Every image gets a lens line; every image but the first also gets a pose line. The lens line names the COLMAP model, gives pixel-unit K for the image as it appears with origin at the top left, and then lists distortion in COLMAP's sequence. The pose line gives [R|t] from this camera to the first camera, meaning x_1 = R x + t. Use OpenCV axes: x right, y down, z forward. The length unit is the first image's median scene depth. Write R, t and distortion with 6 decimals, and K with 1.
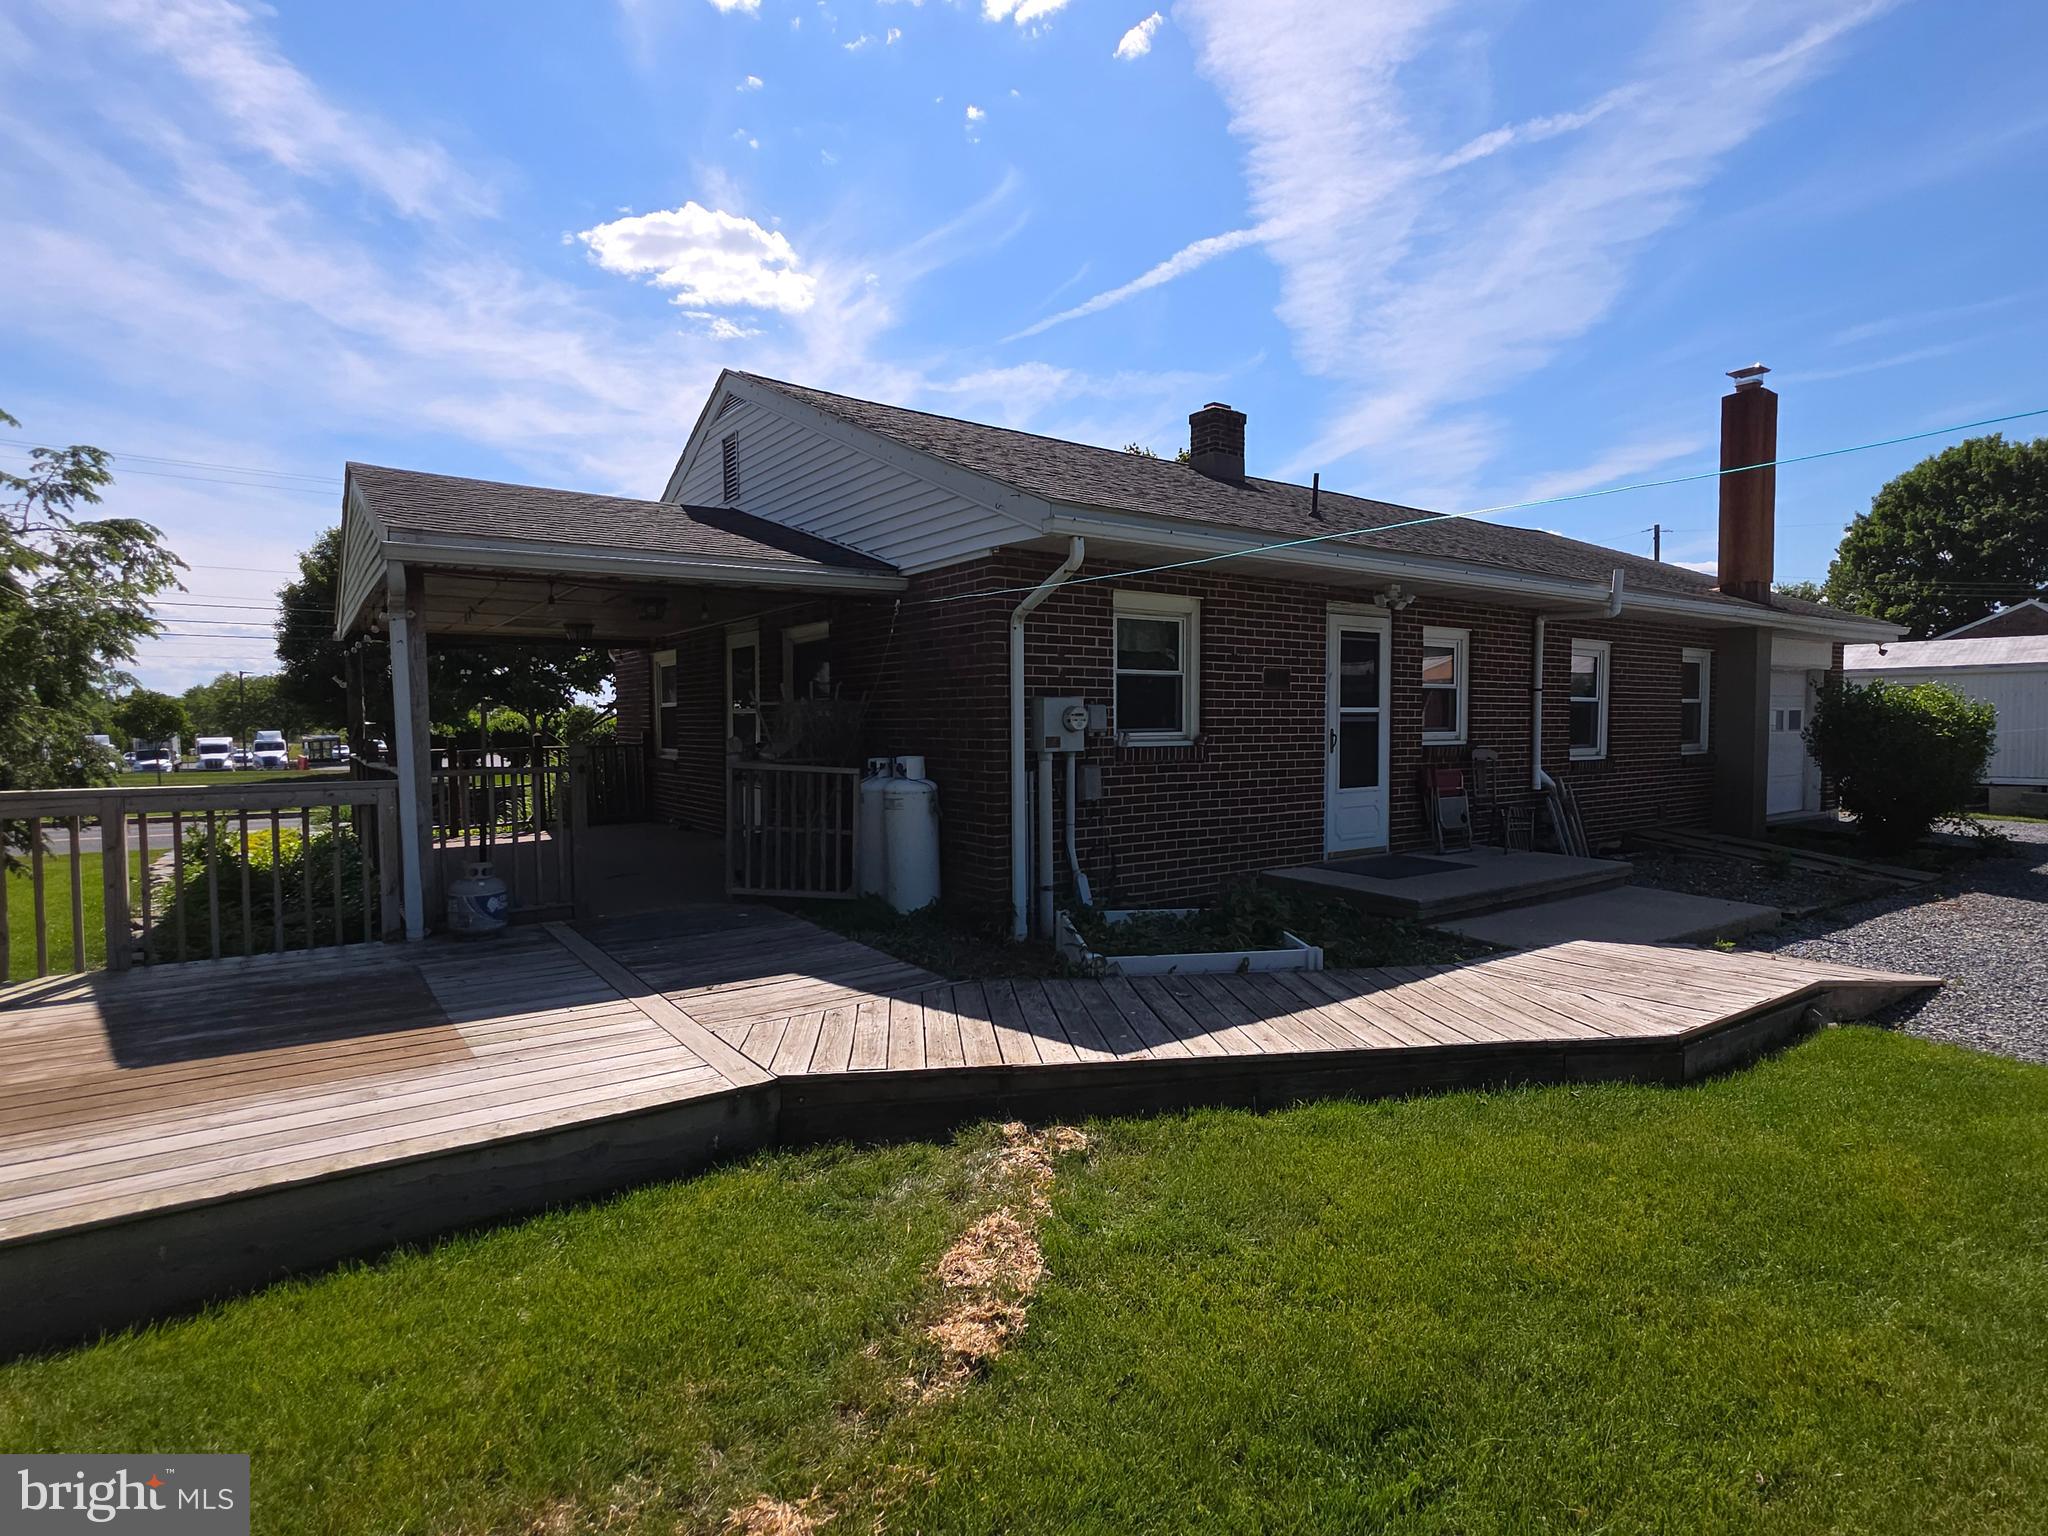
lens RADIAL K [[1026.7, 0, 1019.7], [0, 1026.7, 769.7], [0, 0, 1]] dist [0.000362, -0.000044]
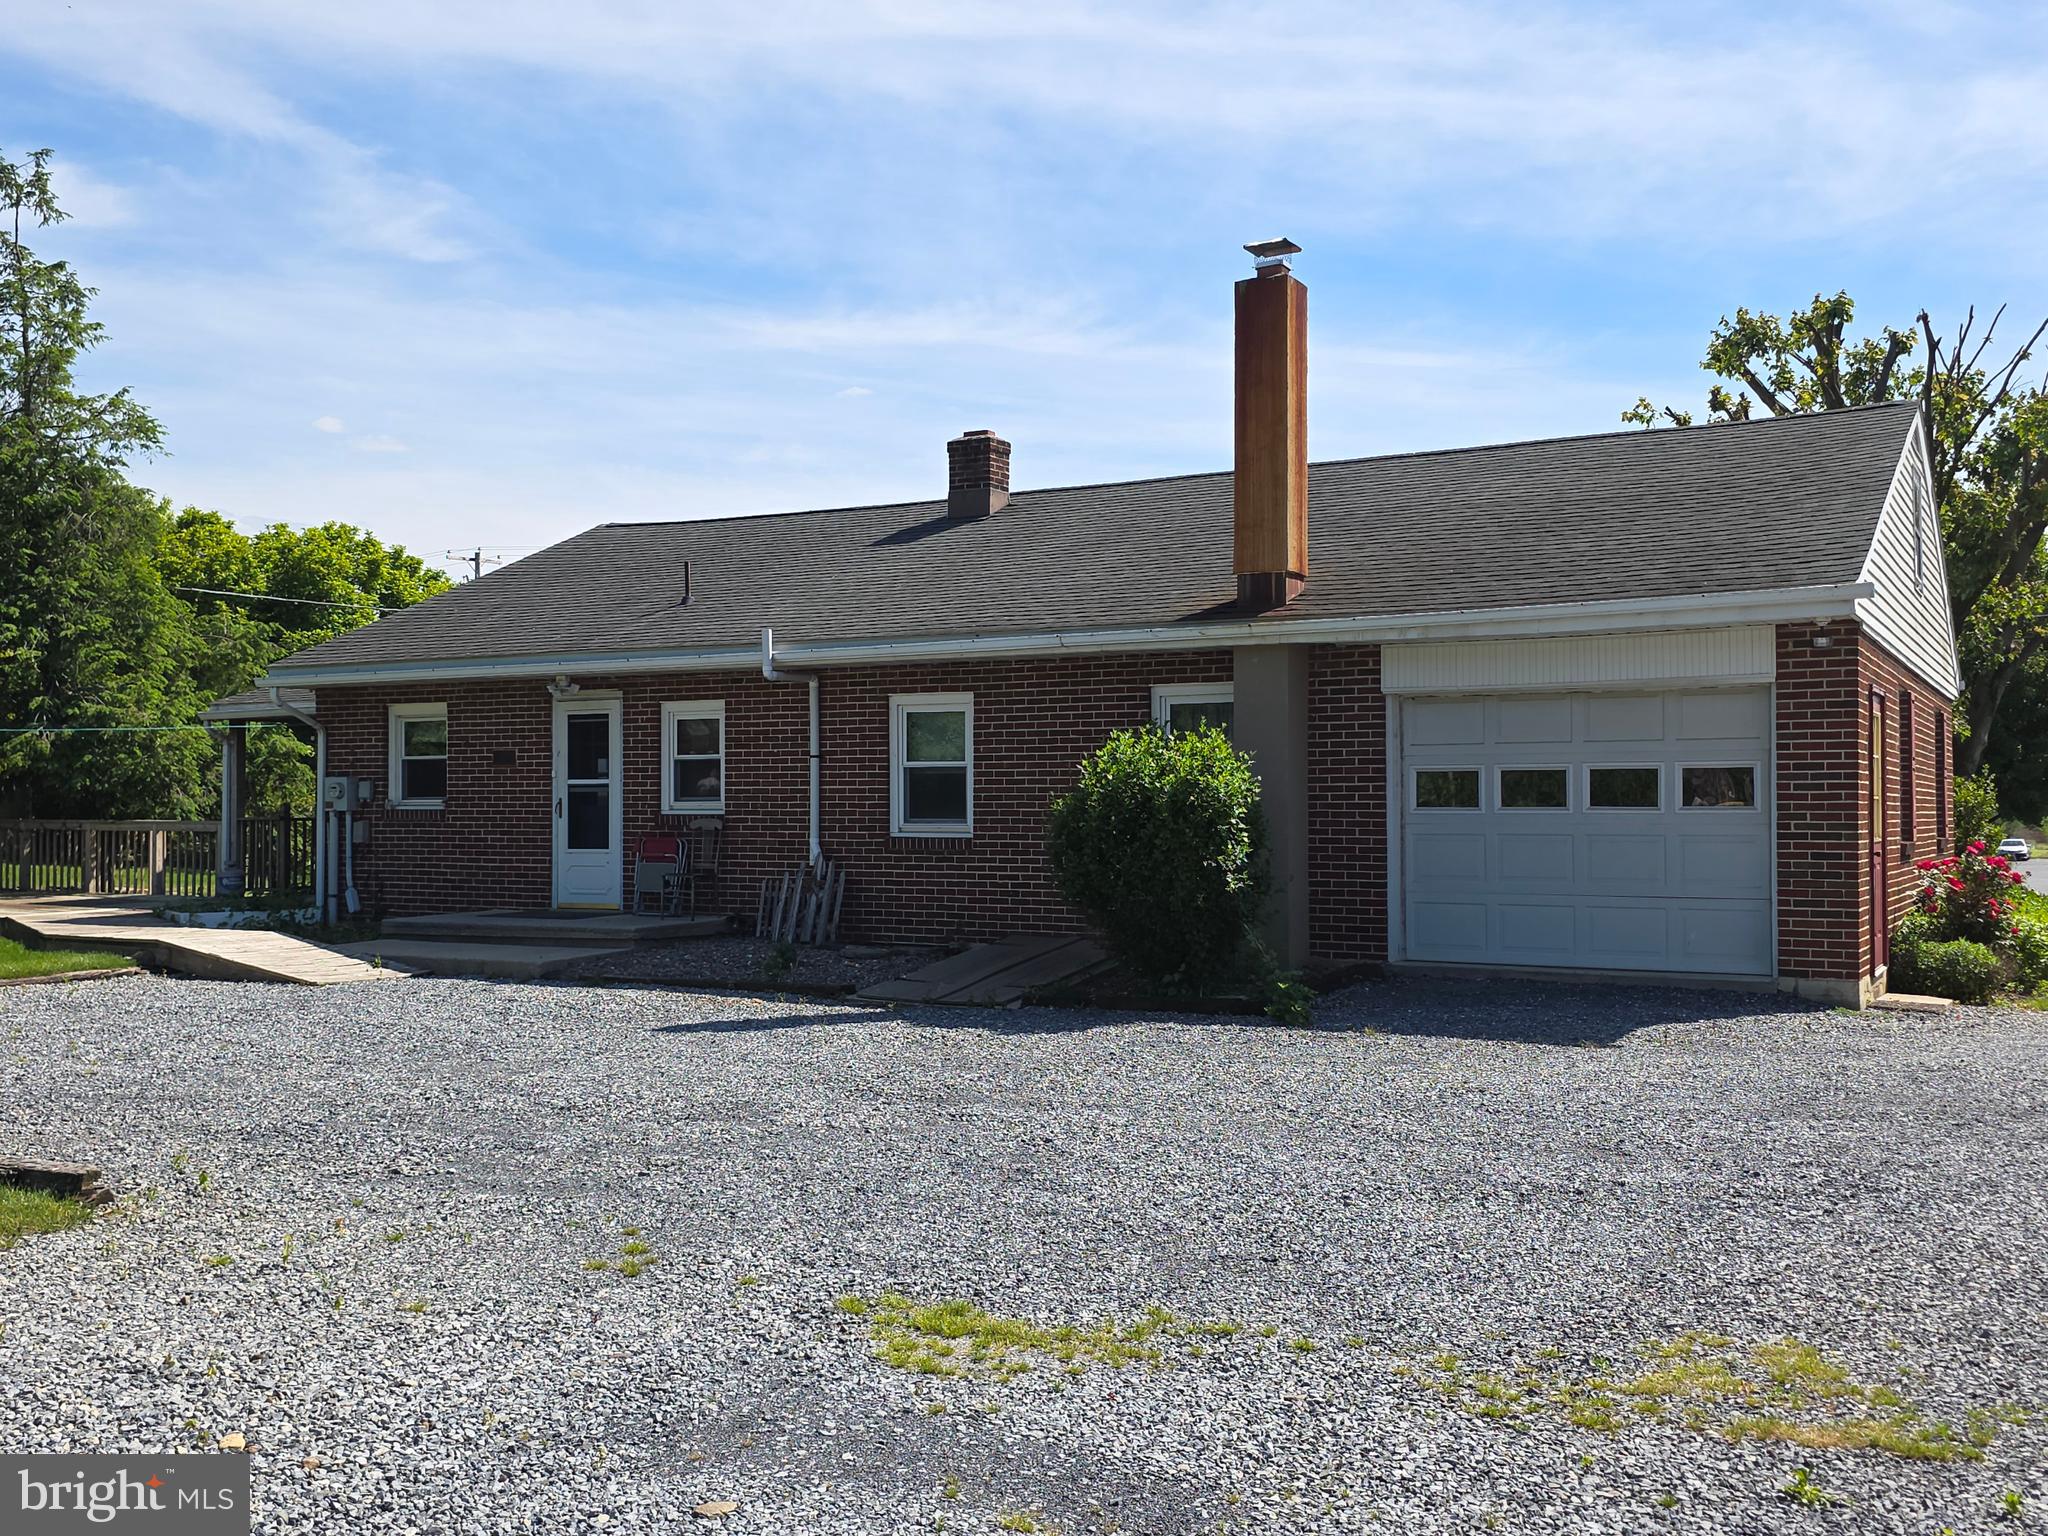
lens RADIAL K [[1936.5, 0, 1022.4], [0, 1936.5, 768.5], [0, 0, 1]] dist [0.011530, 0.000000]
pose [[0.438852, -0.011079, -0.898491, 2.547565], [-0.039948, 0.998695, -0.031826, -0.023889], [0.897671, 0.049860, 0.437836, 0.497636]]
